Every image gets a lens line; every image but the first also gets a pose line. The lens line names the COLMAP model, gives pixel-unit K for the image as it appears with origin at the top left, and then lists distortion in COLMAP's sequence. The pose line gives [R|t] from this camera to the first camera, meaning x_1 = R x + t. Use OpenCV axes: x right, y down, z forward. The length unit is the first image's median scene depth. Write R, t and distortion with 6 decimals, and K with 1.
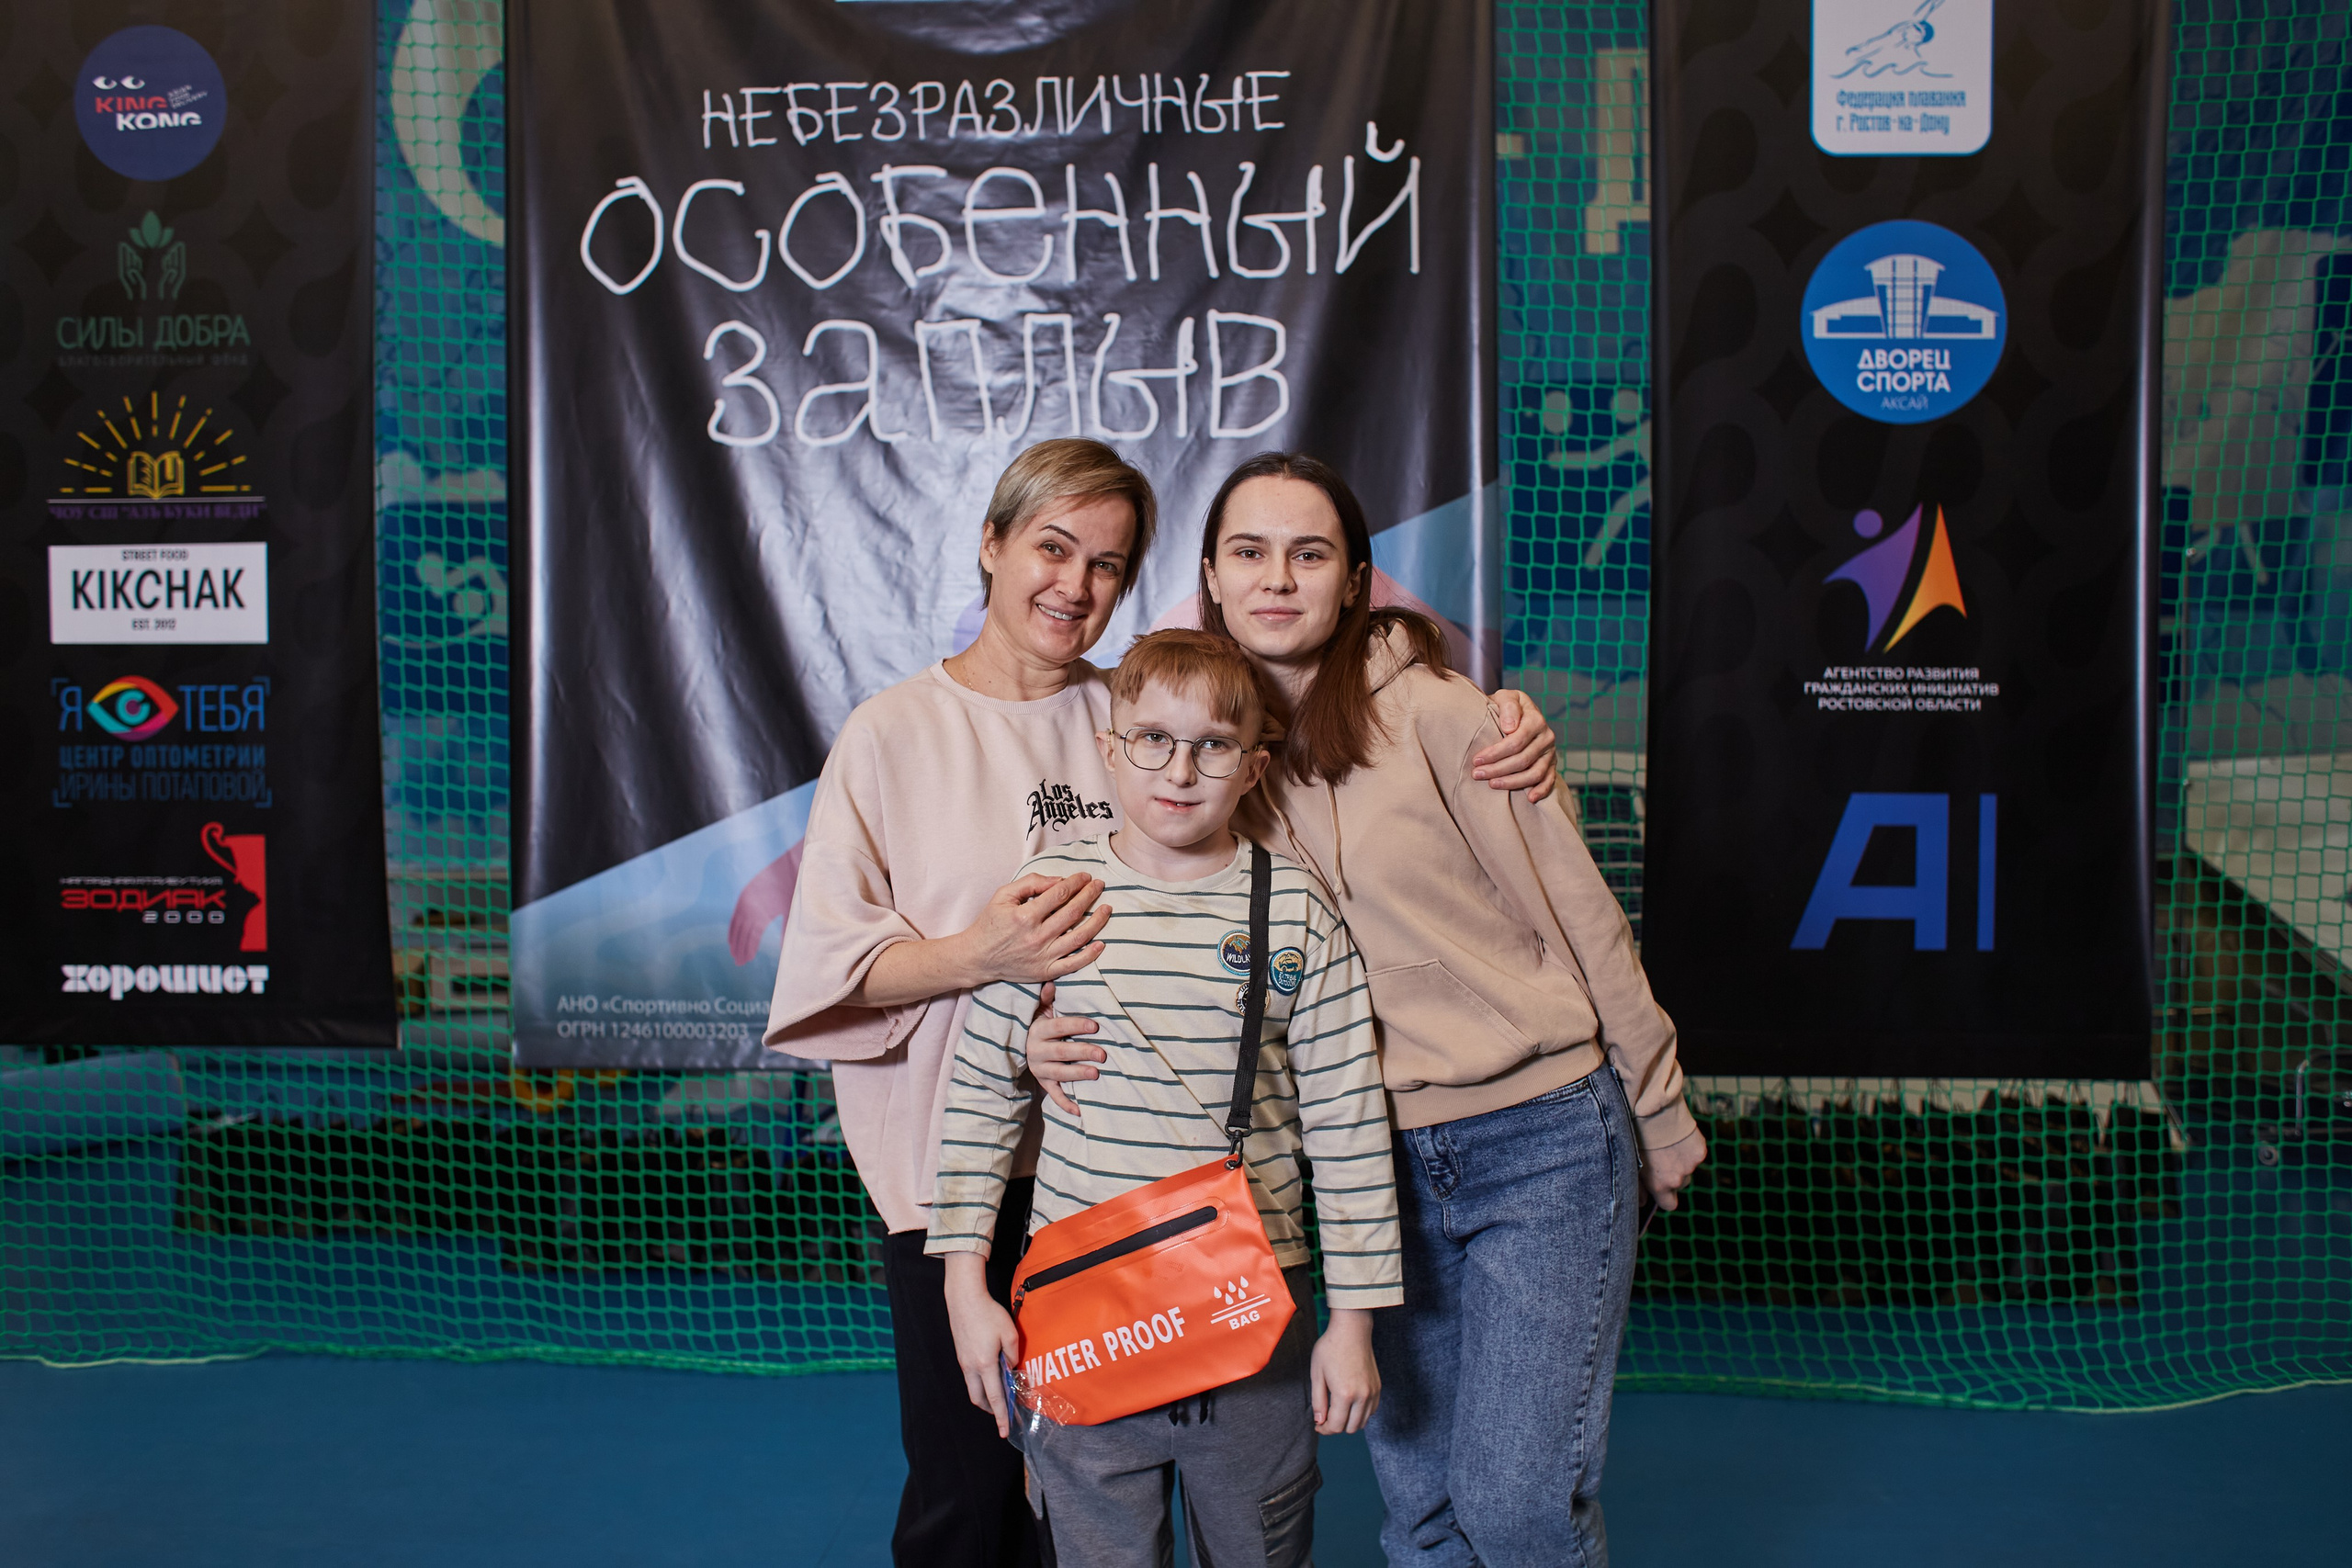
lens RADIAL K [[1886.1, 0, 1182.4], [0, 1886.1, 782.4], [0, 0, 1]] dist [-0.103576, 0.140381]
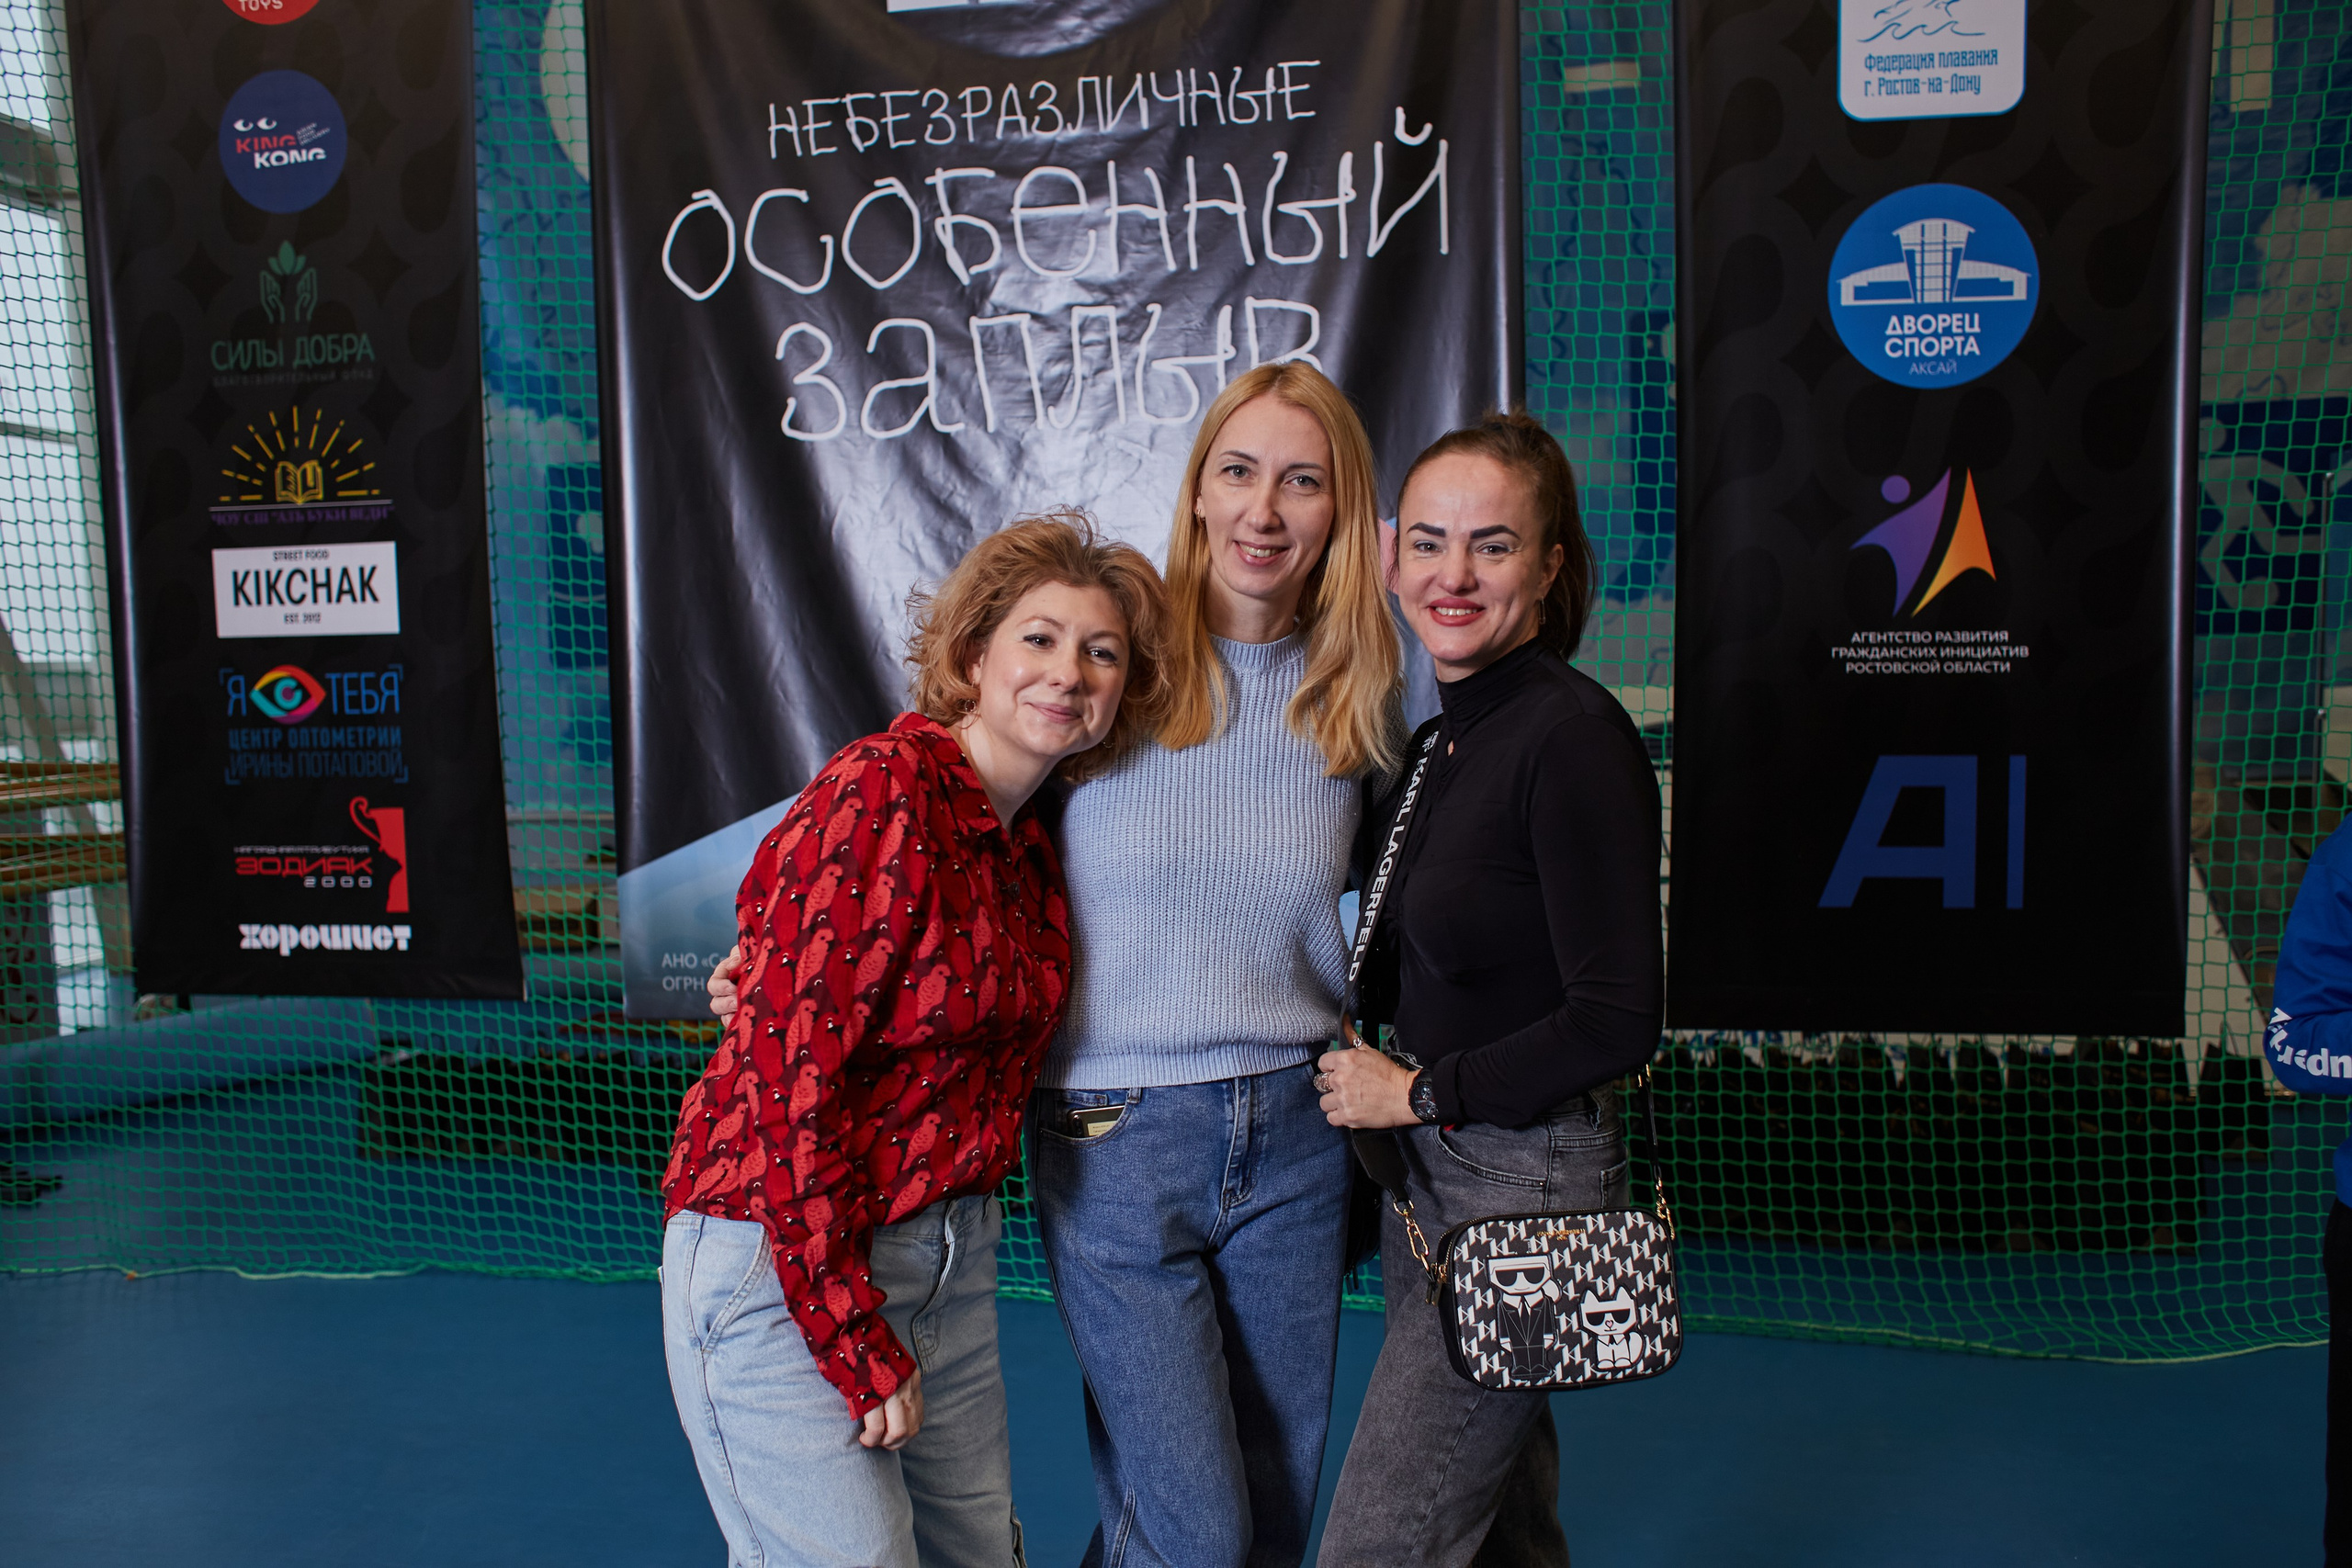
lens RADIAL K [[1905.5, 0, 1183.5], [0, 1905.5, 796.5], [0, 0, 1]] dist [-0.129039, 0.175944]
pose [[0.994139, -0.009337, -0.107701, 0.089076], [0.015341, 0.998366, 0.055051, -0.033363], [0.107011, -0.056380, 0.992658, -0.057911]]
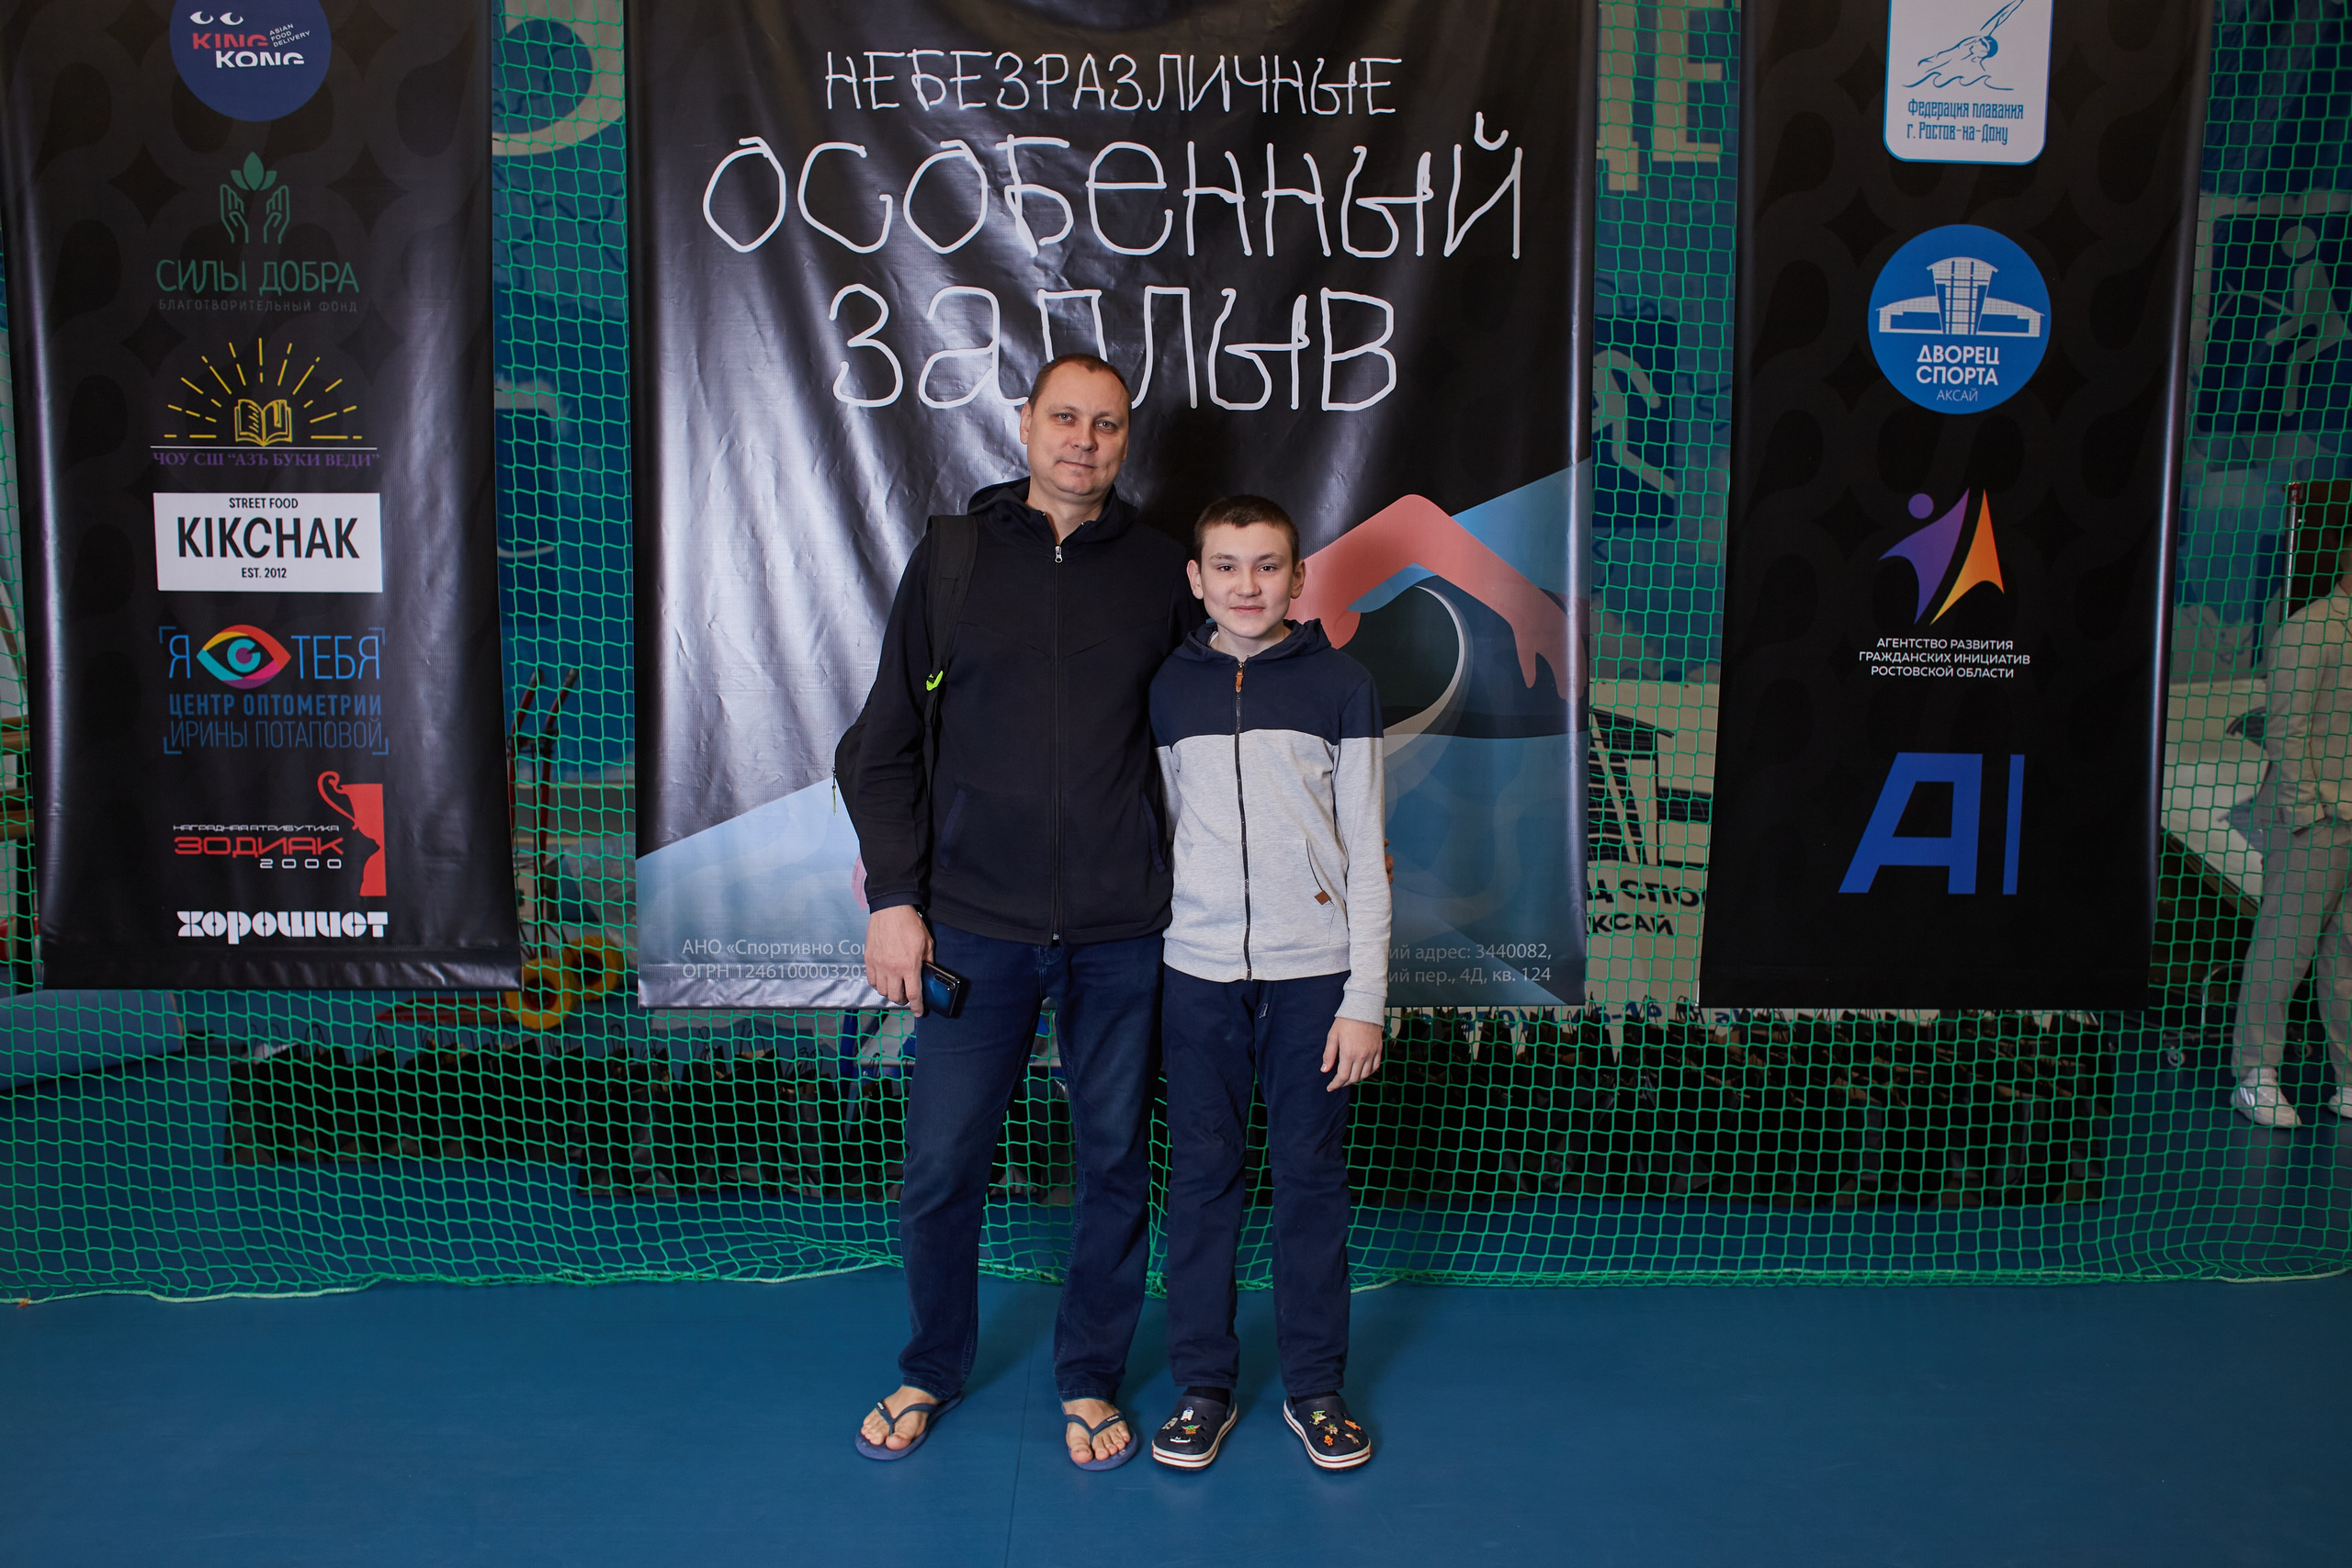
lens RADIAL K [[1880.5, 0, 1195.6], [0, 1880.5, 797.5], [0, 0, 1]] dist [-0.098988, 0.128912]
pose [[0.995516, 0.002243, 0.094569, -0.152604], [-0.008768, 0.997603, 0.068638, -0.038292], [-0.094188, -0.069159, 0.993149, -0.049851]]
